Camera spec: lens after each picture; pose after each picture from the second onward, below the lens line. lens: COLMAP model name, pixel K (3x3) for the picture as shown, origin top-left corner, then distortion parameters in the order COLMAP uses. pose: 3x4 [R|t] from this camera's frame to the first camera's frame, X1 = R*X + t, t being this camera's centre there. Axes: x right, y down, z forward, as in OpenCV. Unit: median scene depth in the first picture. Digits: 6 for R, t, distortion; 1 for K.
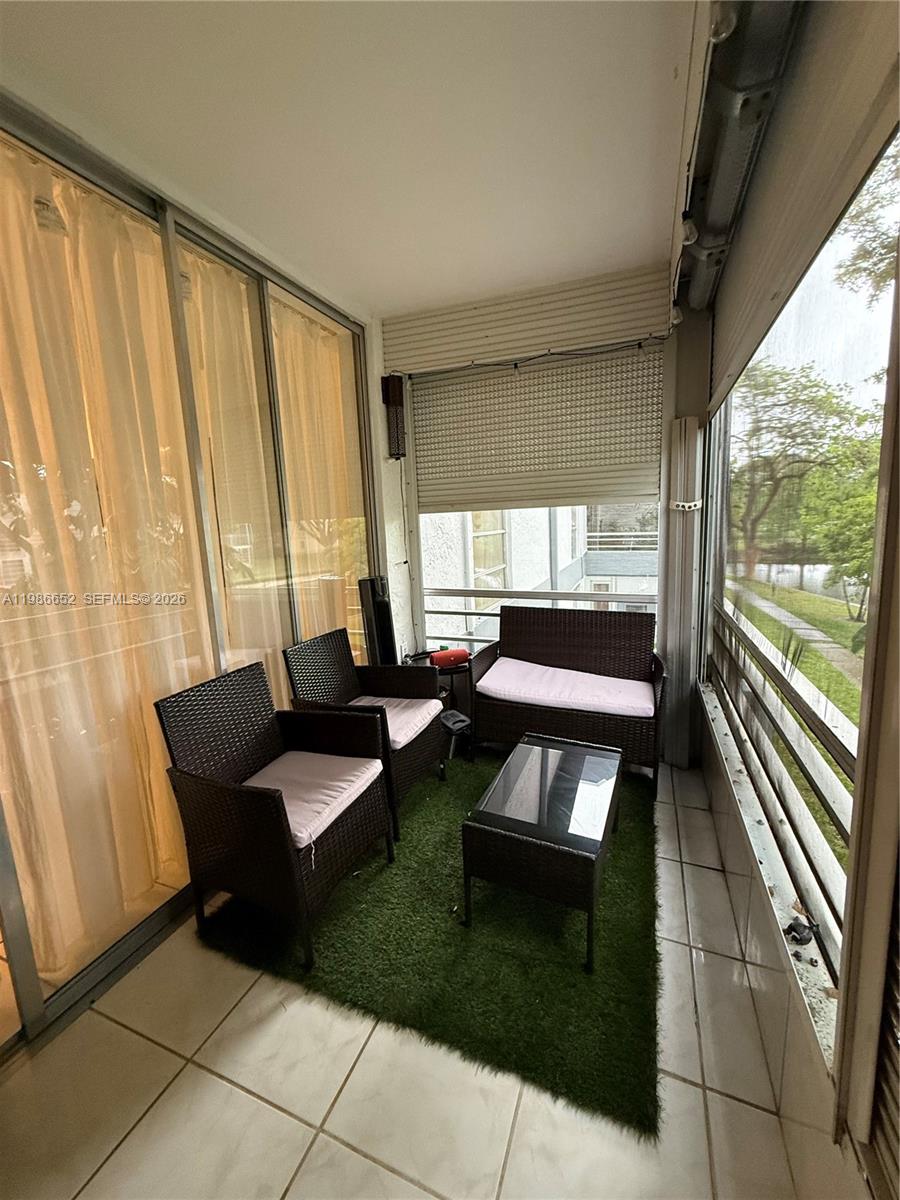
lens RADIAL K [[476.8, 0, 450.4], [0, 476.8, 595.3], [0, 0, 1]] dist [-0.000366, 0.000197]
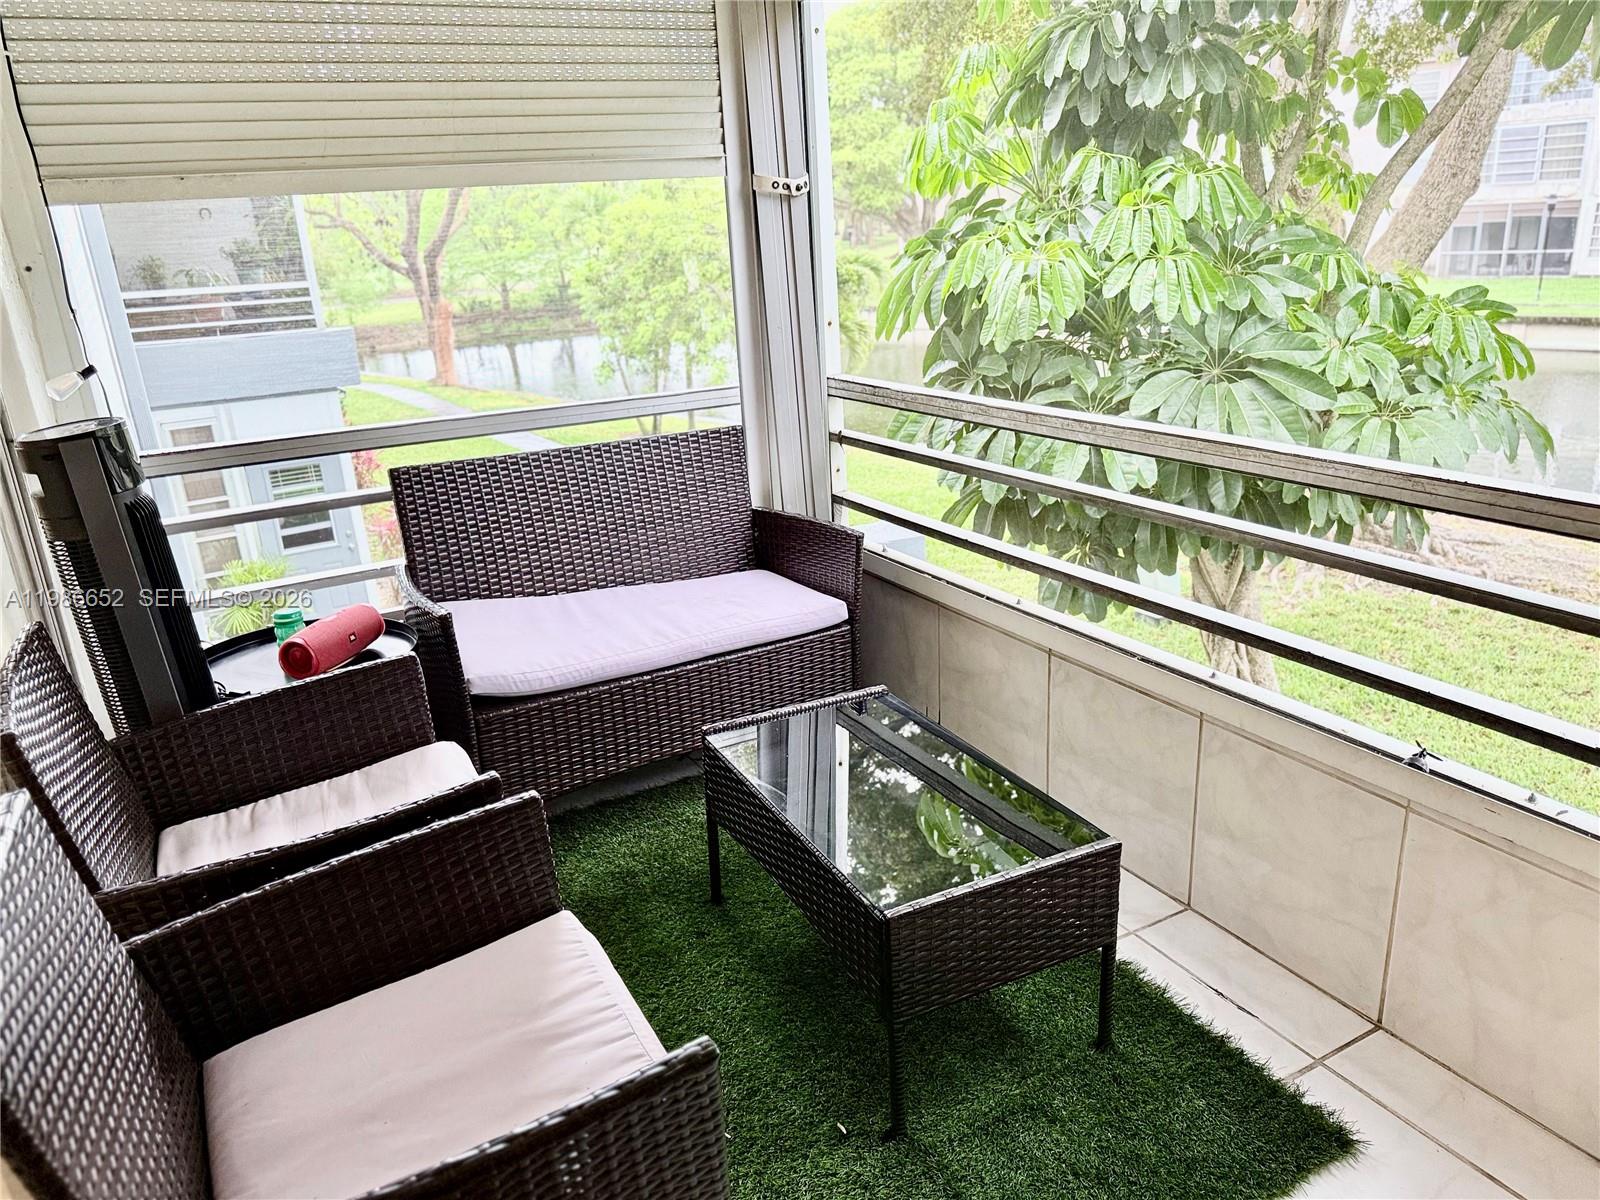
lens RADIAL K [[1126.8, 0, 794.6], [0, 1126.8, 594.3], [0, 0, 1]] dist [0.069713, -0.088503]
pose [[0.624858, -0.246185, 0.740908, -0.444698], [0.149127, 0.969147, 0.196255, -0.011772], [-0.766364, -0.012142, 0.642292, 0.254749]]
